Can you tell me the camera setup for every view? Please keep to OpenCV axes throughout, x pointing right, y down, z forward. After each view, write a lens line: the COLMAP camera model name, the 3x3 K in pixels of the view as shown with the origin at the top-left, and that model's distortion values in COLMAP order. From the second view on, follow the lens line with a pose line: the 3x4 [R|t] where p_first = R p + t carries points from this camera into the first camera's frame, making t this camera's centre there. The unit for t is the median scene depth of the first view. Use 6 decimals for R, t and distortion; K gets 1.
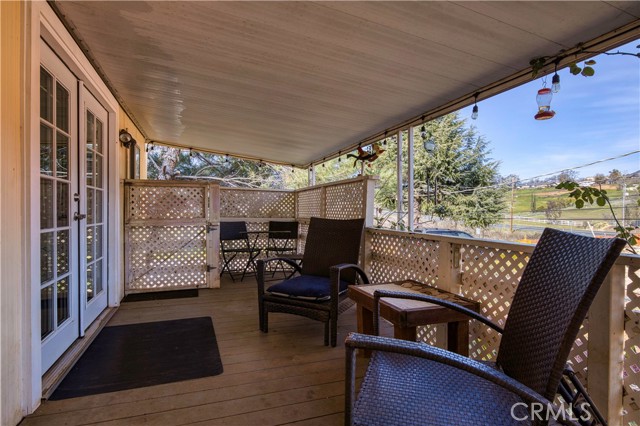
lens RADIAL K [[341.3, 0, 323.1], [0, 341.3, 210.9], [0, 0, 1]] dist [0.004079, 0.000607]
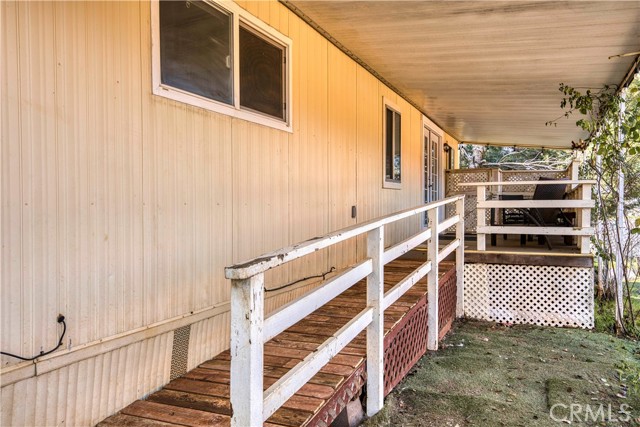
lens RADIAL K [[551.5, 0, 320.1], [0, 551.5, 213.2], [0, 0, 1]] dist [-0.001388, -0.000352]
pose [[0.735142, 0.003494, -0.677904, 0.786181], [-0.003057, 0.999994, 0.001839, 0.117671], [0.677907, 0.000721, 0.735148, -1.381588]]
